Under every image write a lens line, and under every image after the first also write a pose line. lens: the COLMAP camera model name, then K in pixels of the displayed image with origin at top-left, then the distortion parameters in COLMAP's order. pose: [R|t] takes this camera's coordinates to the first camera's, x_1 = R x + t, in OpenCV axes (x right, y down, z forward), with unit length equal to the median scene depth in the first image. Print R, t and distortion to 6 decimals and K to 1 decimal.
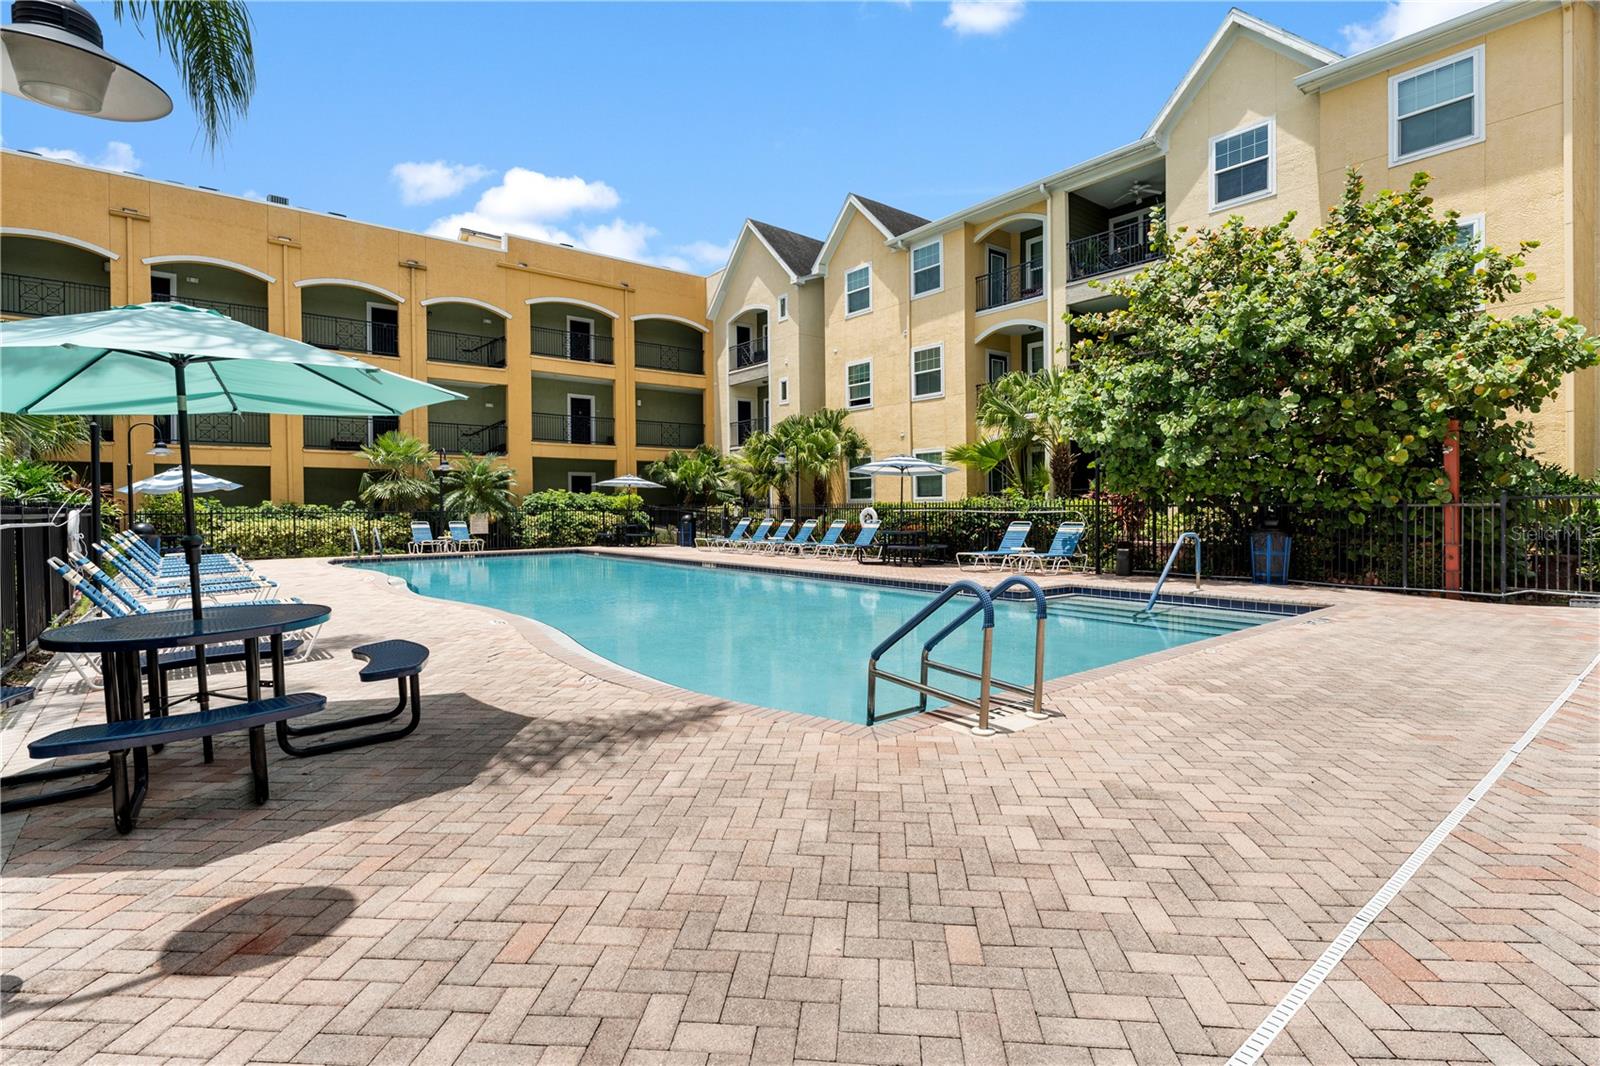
lens RADIAL K [[748.5, 0, 800.0], [0, 748.5, 533.0], [0, 0, 1]] dist [-0.004545, -0.001075]
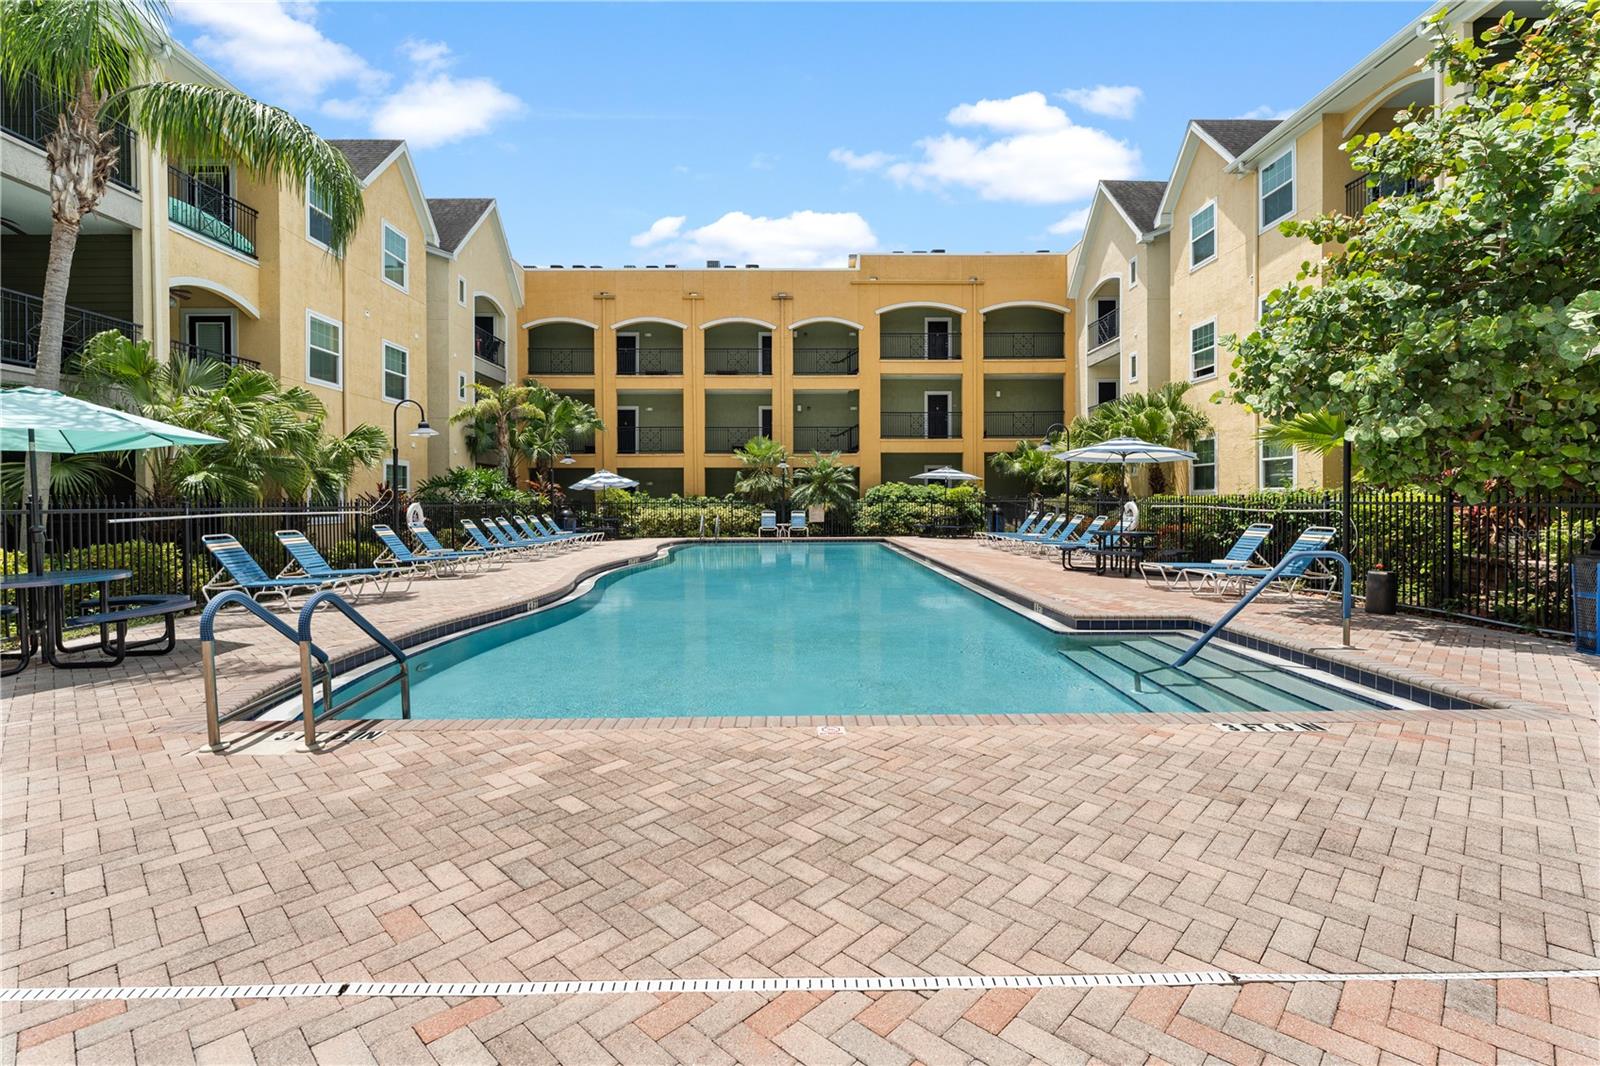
lens RADIAL K [[716.0, 0, 801.8], [0, 716.0, 519.9], [0, 0, 1]] dist [-0.000280, -0.000743]
pose [[0.789989, 0.020662, -0.612773, 0.204280], [-0.021552, 0.999750, 0.005925, -0.007484], [0.612743, 0.008526, 0.790237, 0.106042]]
